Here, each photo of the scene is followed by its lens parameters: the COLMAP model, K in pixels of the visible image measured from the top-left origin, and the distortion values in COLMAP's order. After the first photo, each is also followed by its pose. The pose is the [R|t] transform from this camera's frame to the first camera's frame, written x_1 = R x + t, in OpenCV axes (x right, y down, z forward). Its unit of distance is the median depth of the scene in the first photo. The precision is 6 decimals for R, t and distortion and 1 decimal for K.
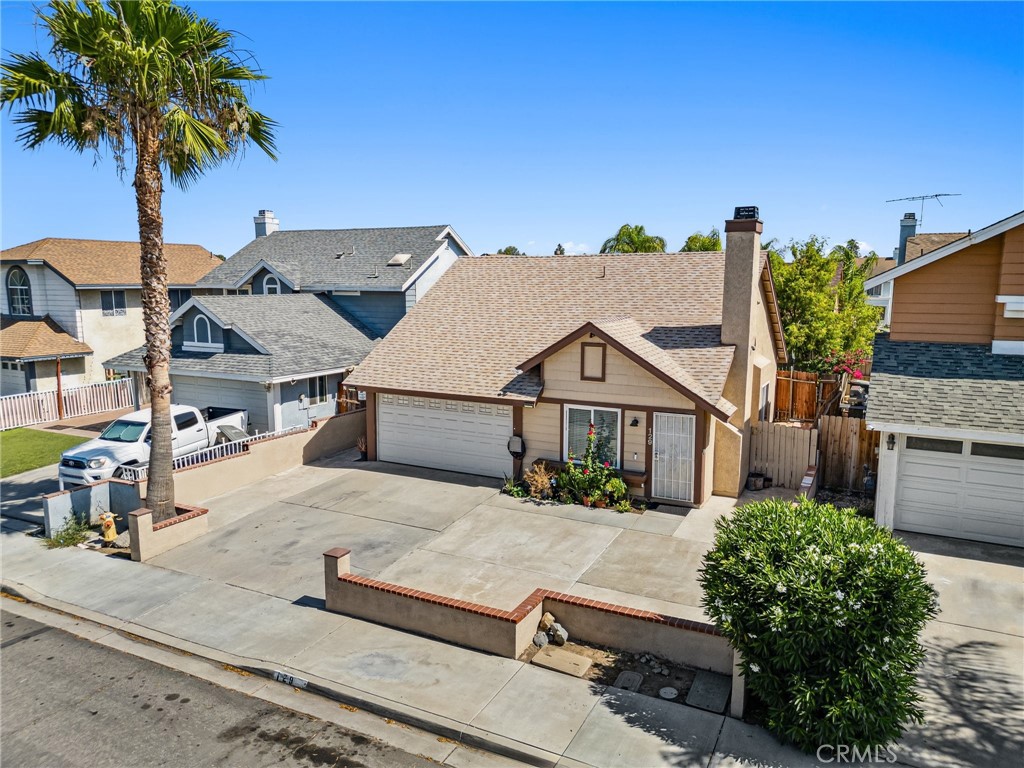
lens RADIAL K [[717.1, 0, 512.0], [0, 717.1, 384.0], [0, 0, 1]] dist [0.067031, -0.073255]
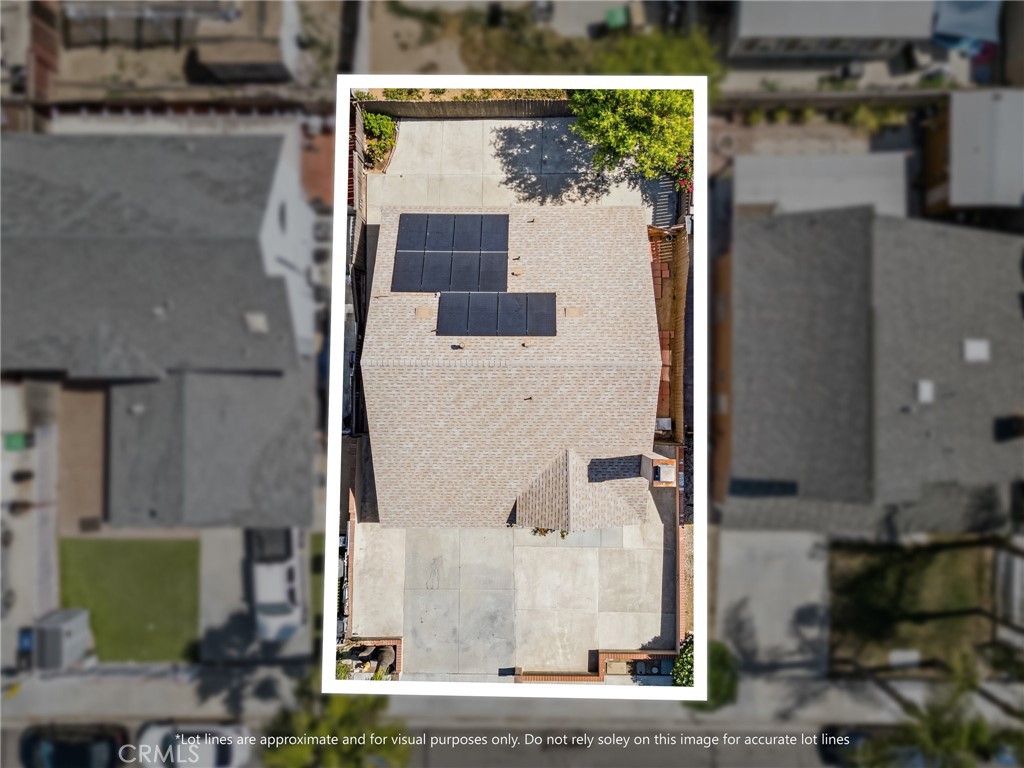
lens RADIAL K [[717.1, 0, 512.0], [0, 717.1, 384.0], [0, 0, 1]] dist [0.067031, -0.073255]
pose [[0.887744, -0.460212, -0.010753, 0.161147], [0.087459, 0.145682, 0.985458, -1.692428], [-0.451953, -0.875775, 0.169578, 1.085077]]
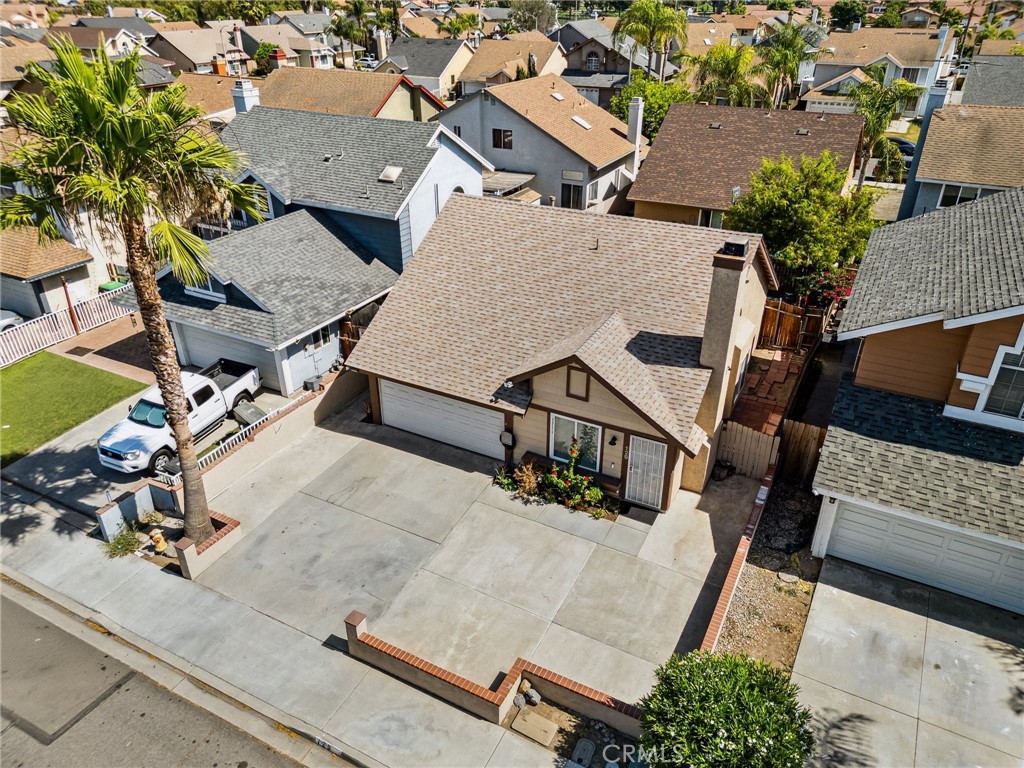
lens RADIAL K [[717.1, 0, 512.0], [0, 717.1, 384.0], [0, 0, 1]] dist [0.067031, -0.073255]
pose [[0.999965, 0.002230, -0.008087, 0.024106], [0.000764, 0.935790, 0.352557, -0.422522], [0.008354, -0.352551, 0.935755, -0.003082]]
